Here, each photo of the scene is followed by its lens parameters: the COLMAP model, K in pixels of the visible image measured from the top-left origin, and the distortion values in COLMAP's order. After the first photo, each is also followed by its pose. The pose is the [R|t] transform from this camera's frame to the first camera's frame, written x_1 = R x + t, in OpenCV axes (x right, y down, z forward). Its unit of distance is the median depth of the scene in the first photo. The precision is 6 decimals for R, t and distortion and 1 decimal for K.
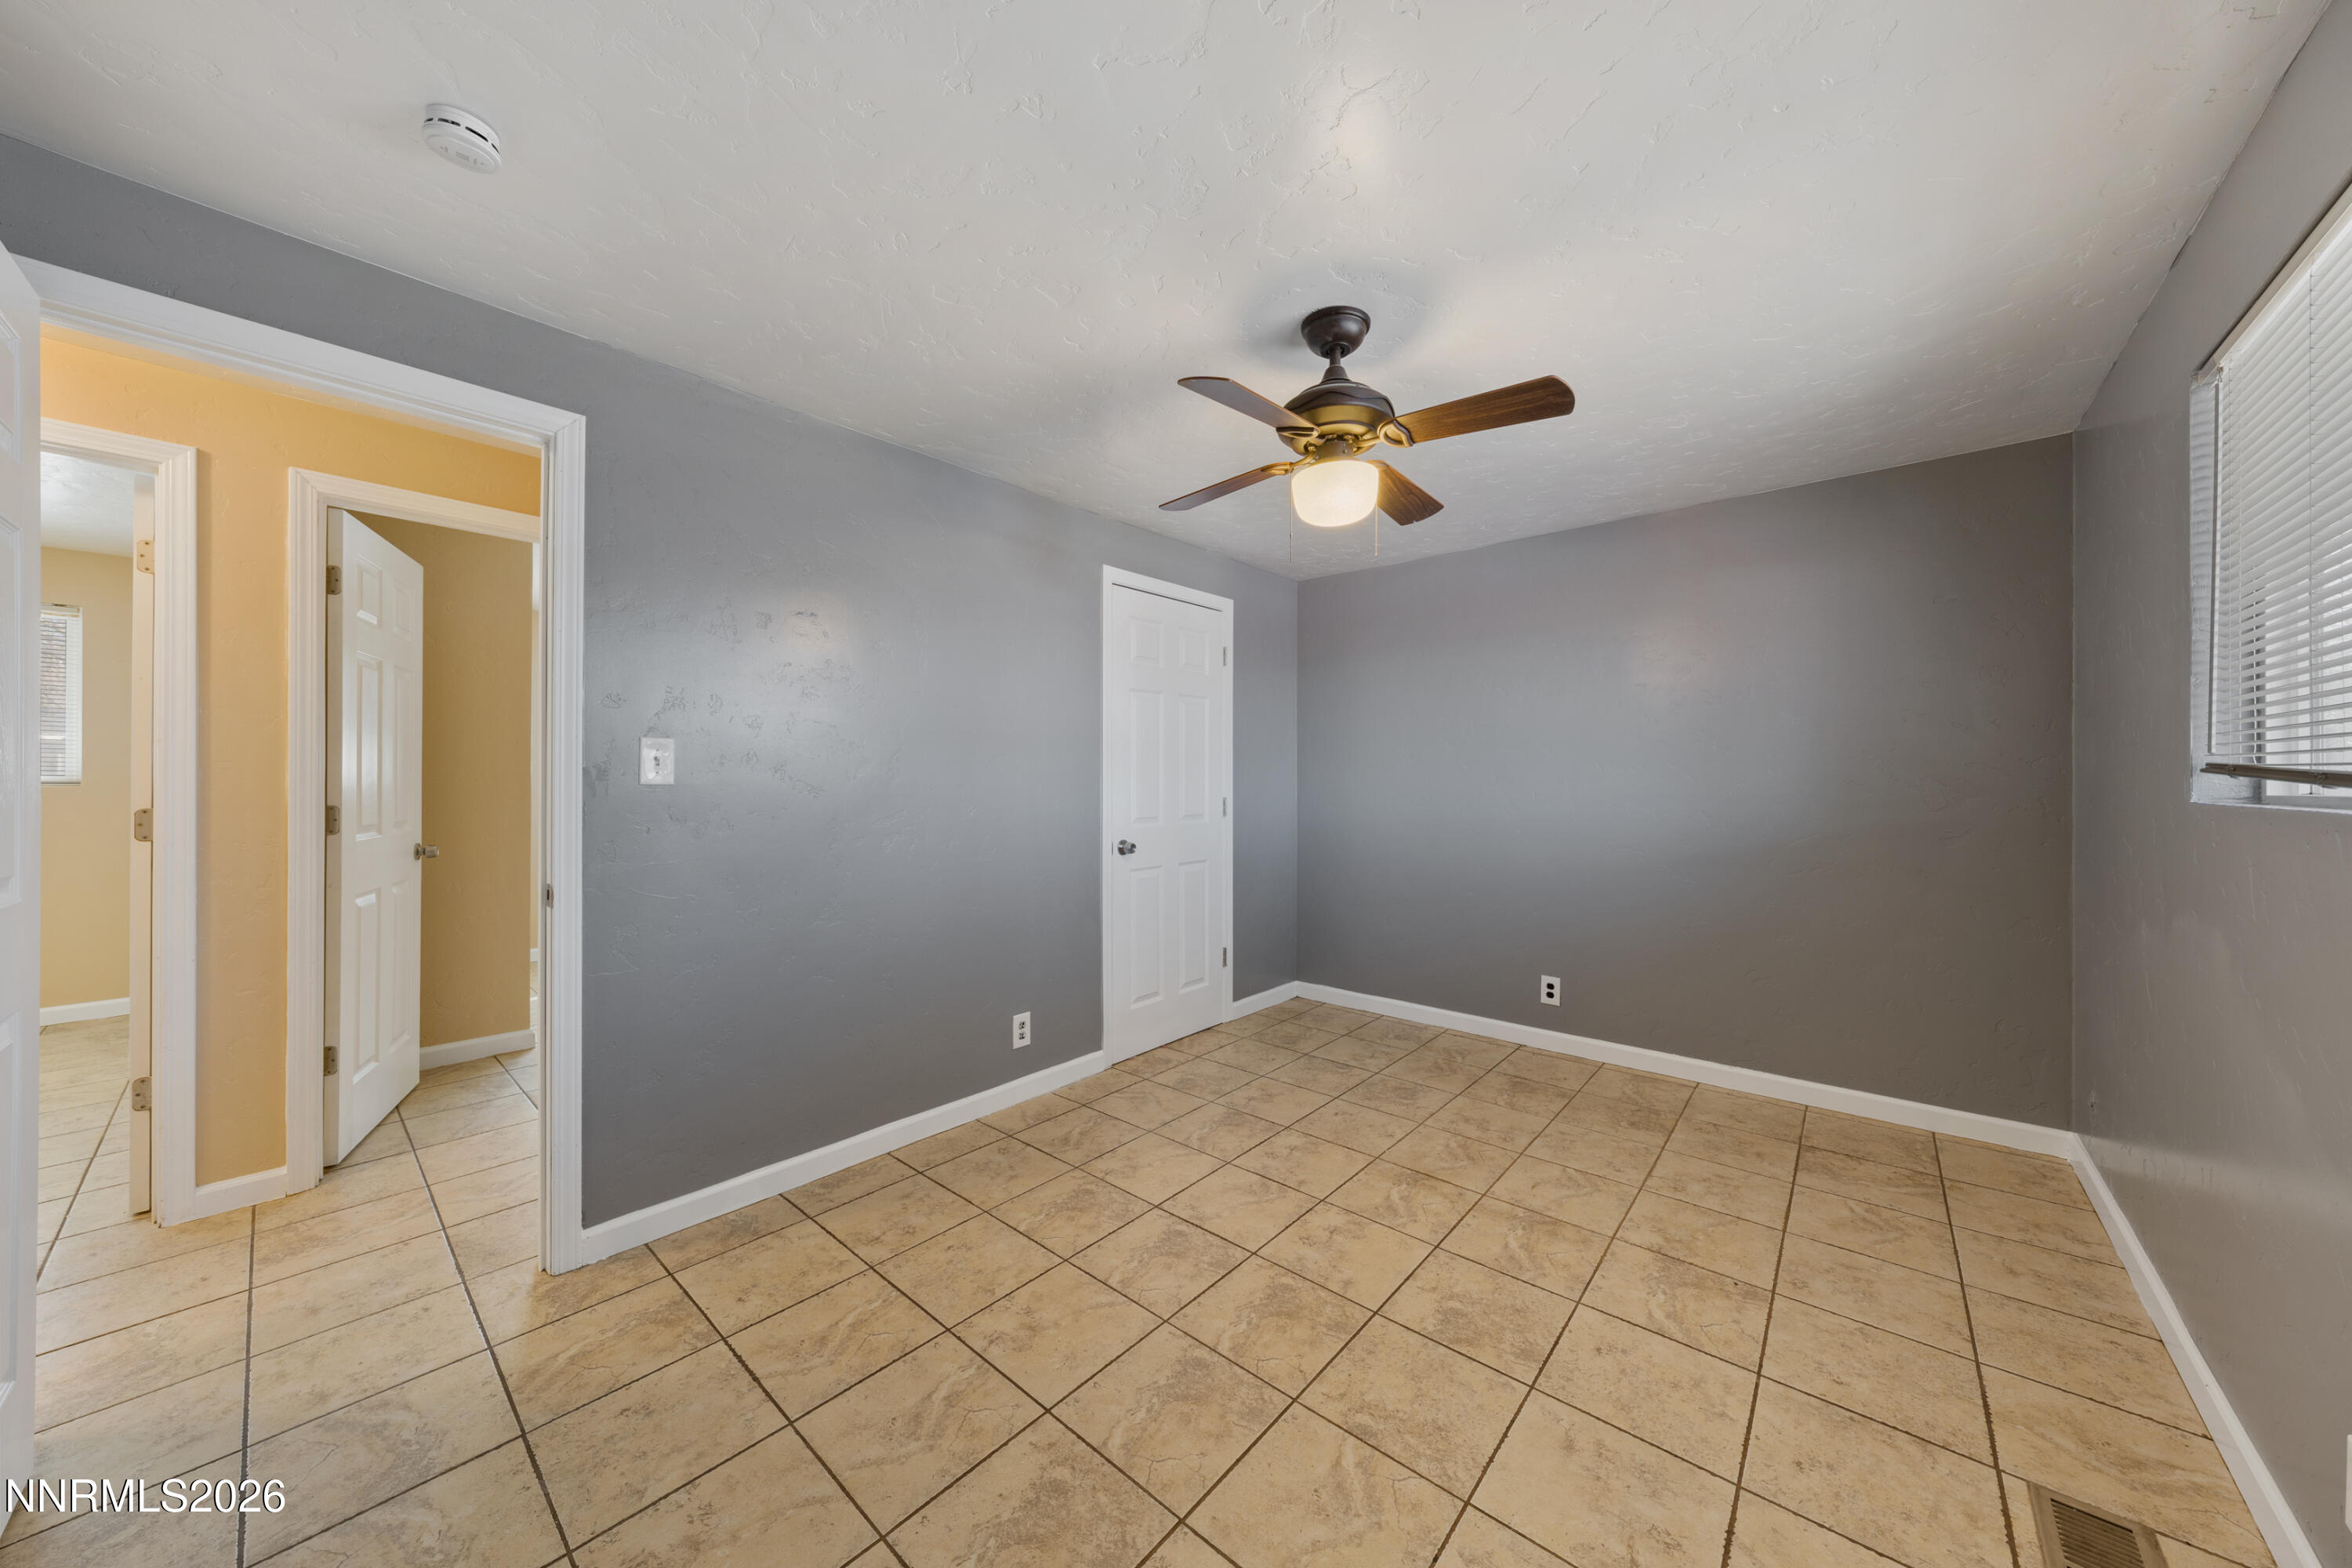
lens RADIAL K [[797.9, 0, 1175.6], [0, 797.9, 781.9], [0, 0, 1]] dist [-0.000708, -0.000136]
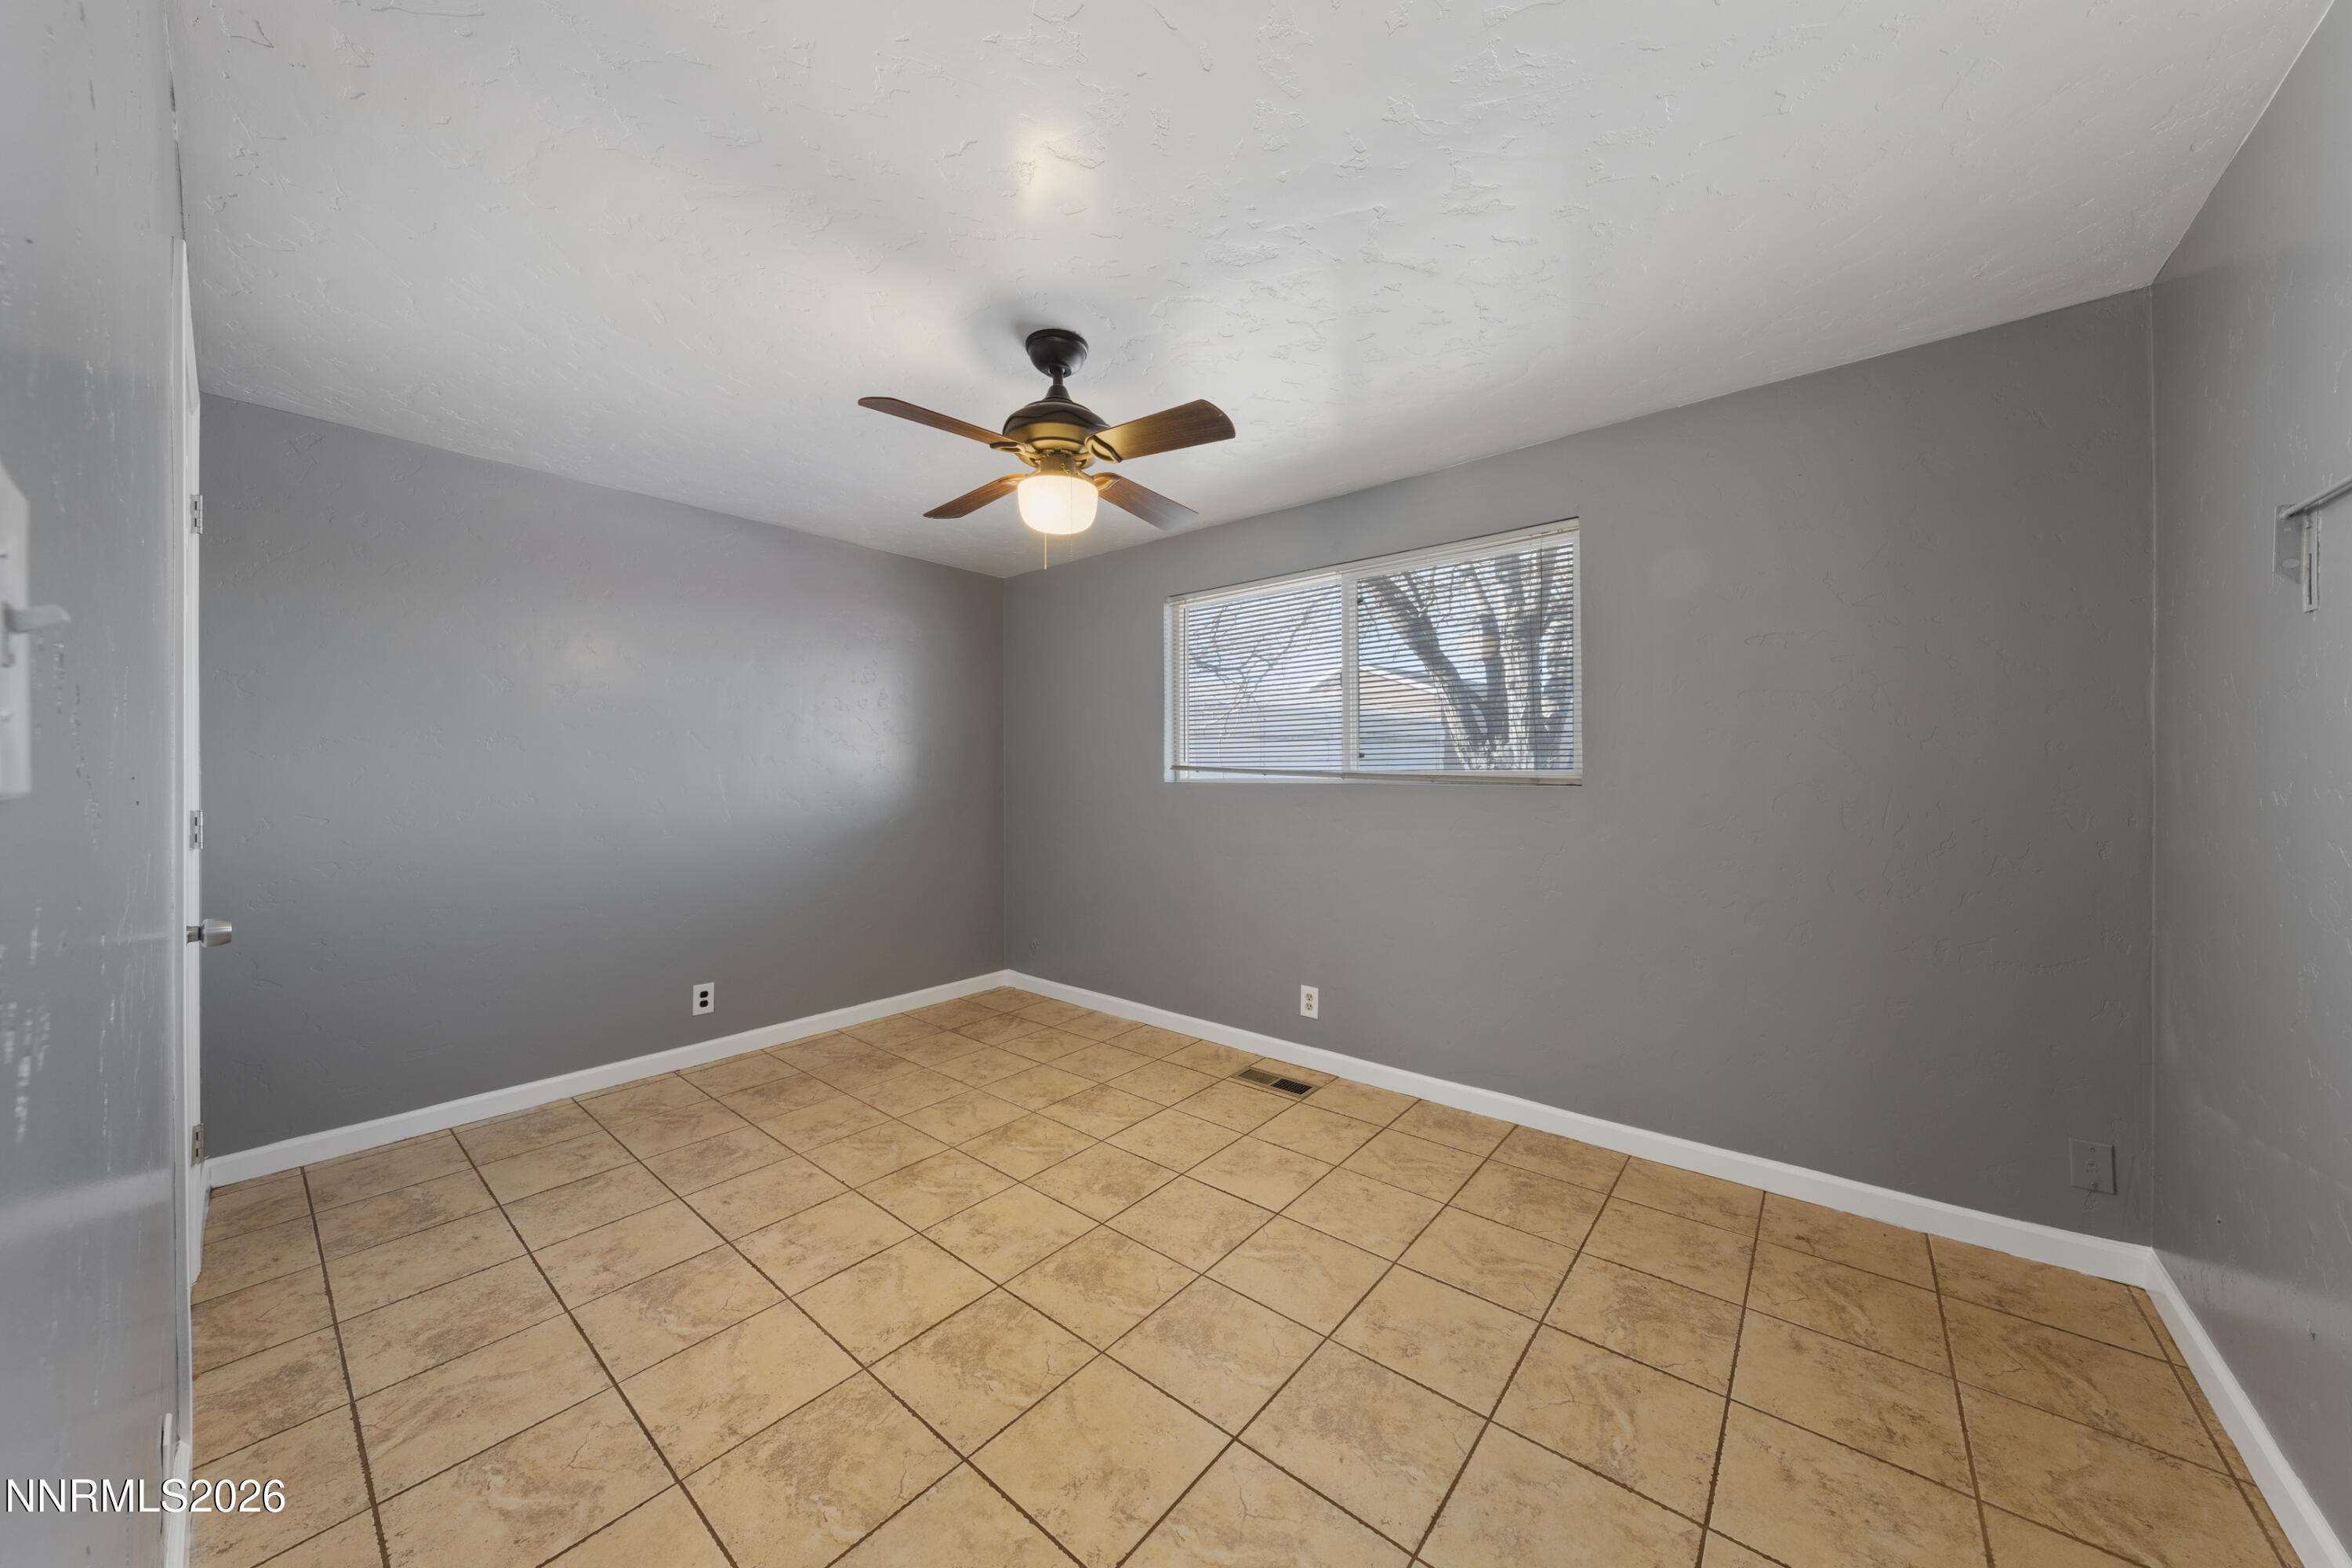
lens RADIAL K [[797.9, 0, 1174.8], [0, 797.9, 773.4], [0, 0, 1]] dist [-0.000708, -0.000136]
pose [[-0.025641, -0.001412, 0.999670, -0.671889], [0.005909, 0.999981, 0.001564, -0.000041], [-0.999654, 0.005948, -0.025632, 0.665954]]
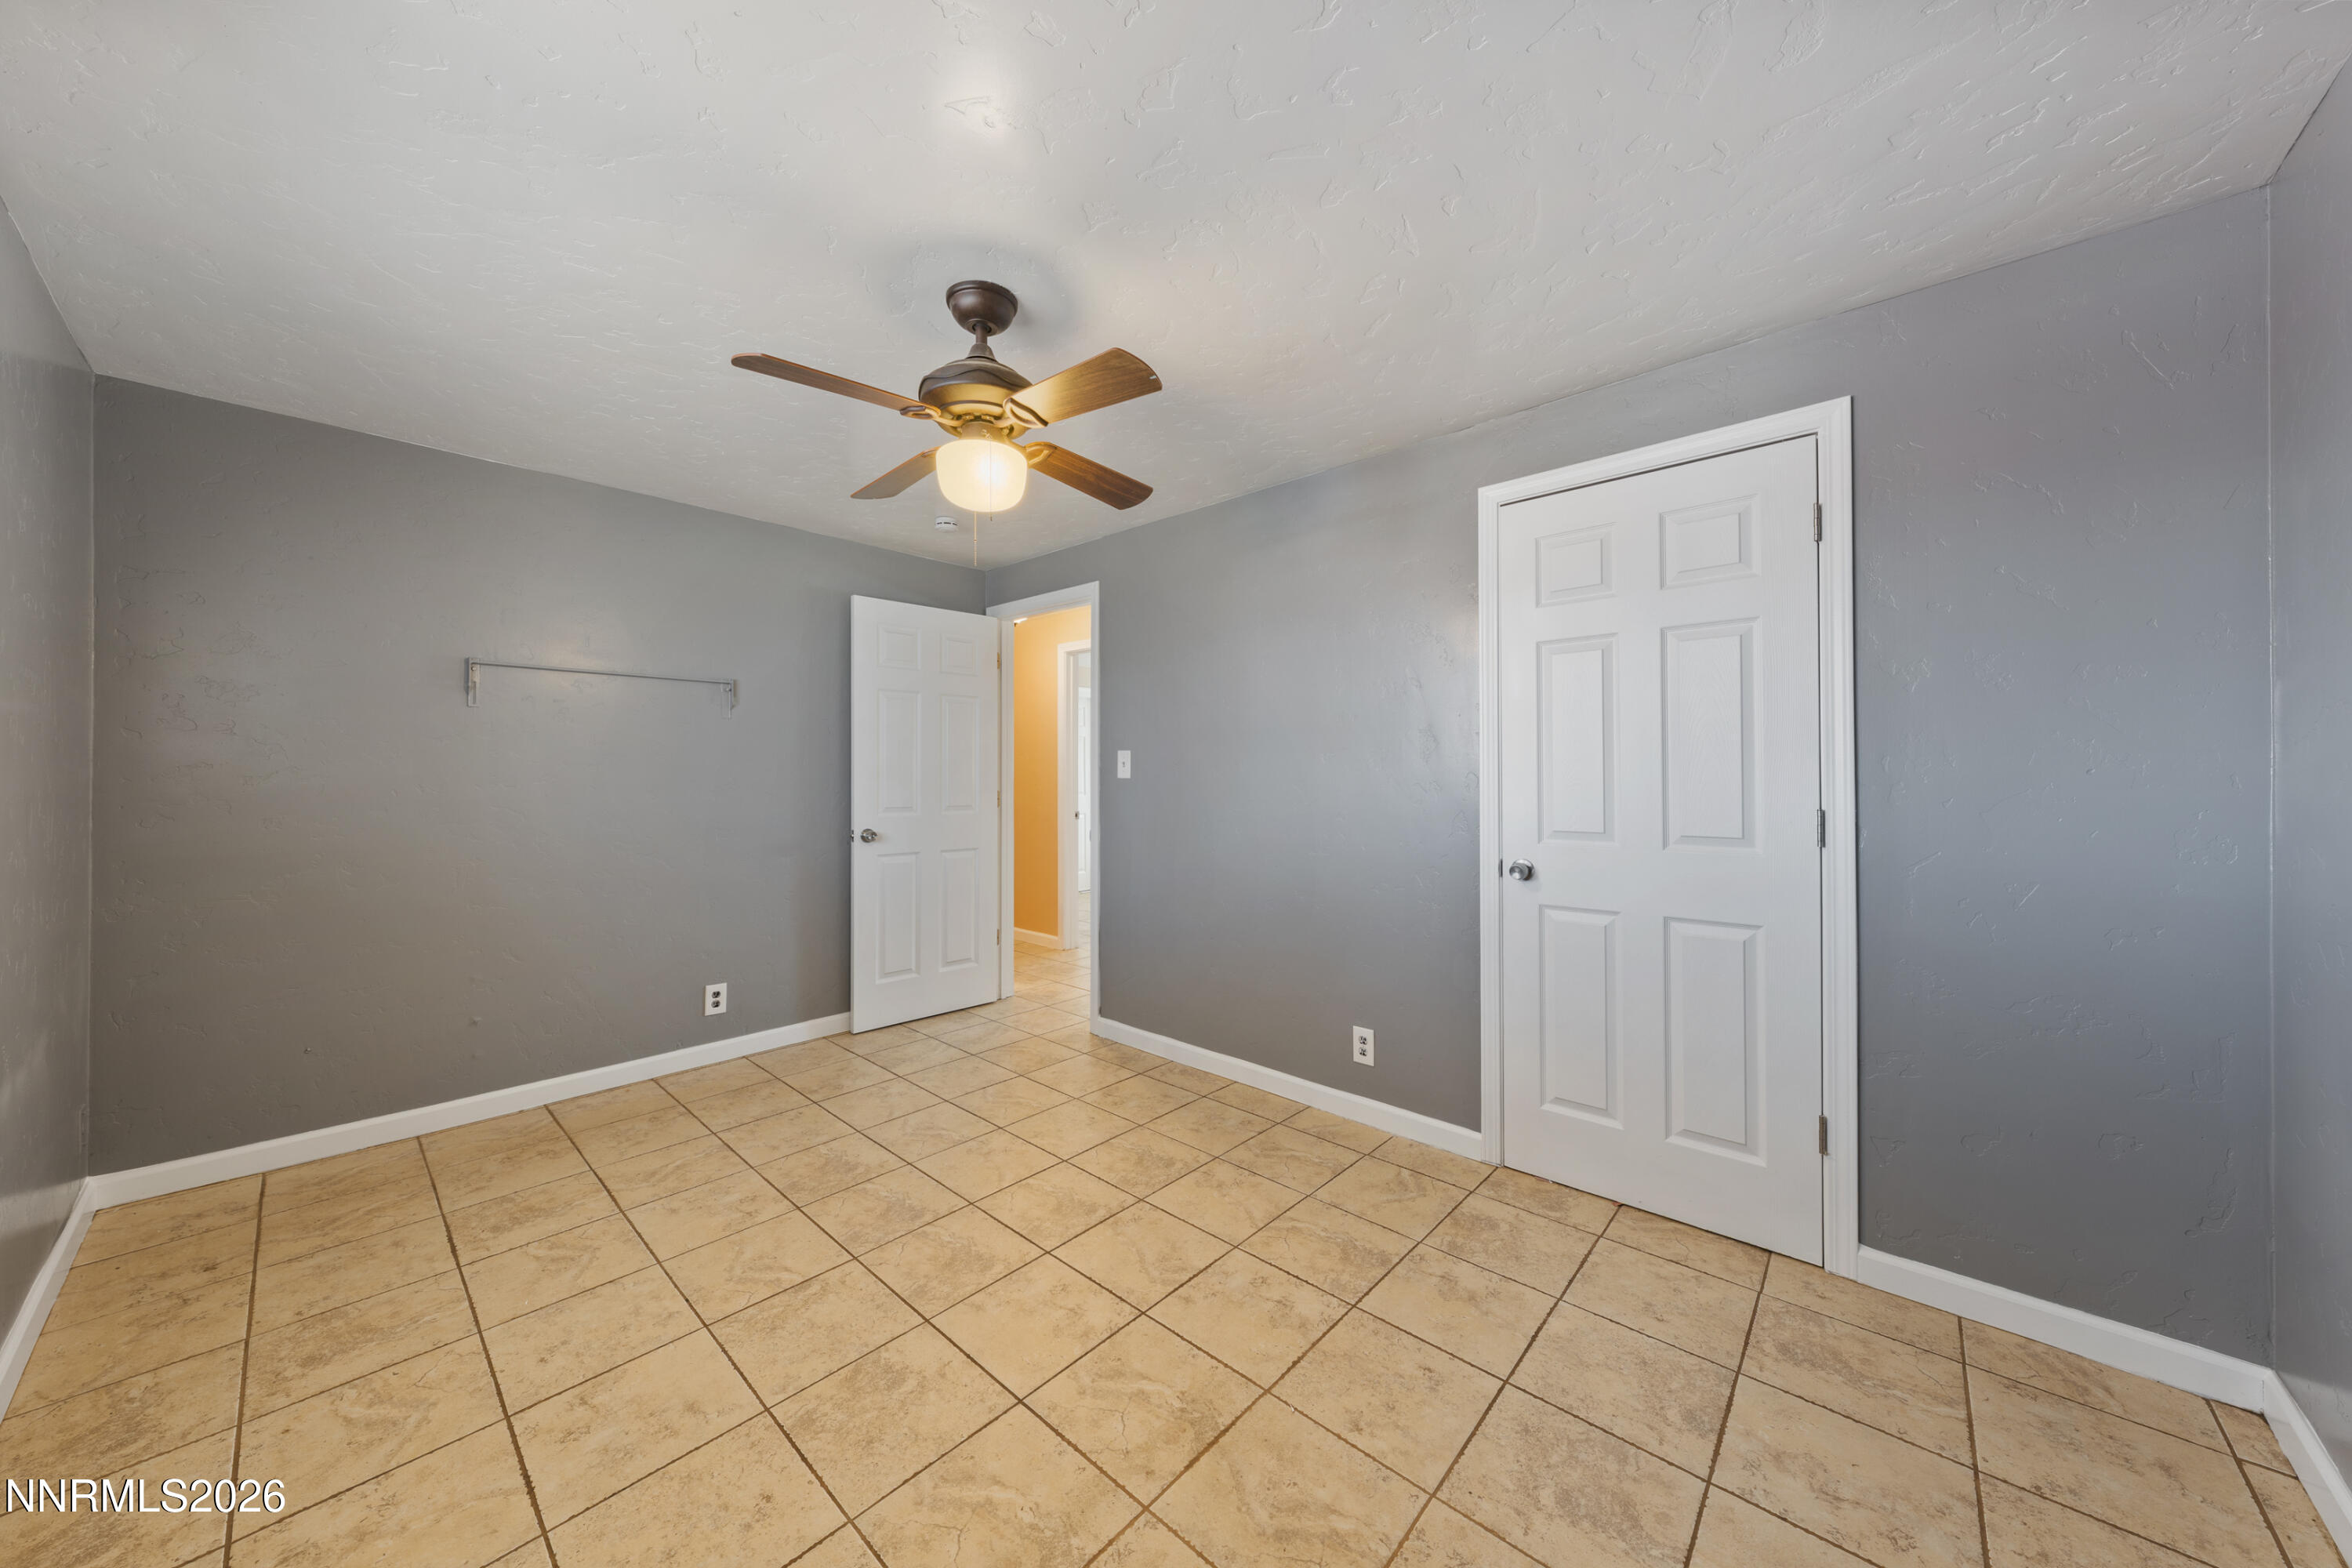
lens RADIAL K [[797.9, 0, 1162.4], [0, 797.9, 774.2], [0, 0, 1]] dist [-0.000708, -0.000136]
pose [[-0.031728, -0.002752, -0.999493, 0.880790], [-0.002856, 0.999992, -0.002662, 0.001207], [0.999492, 0.002770, -0.031736, 0.953527]]
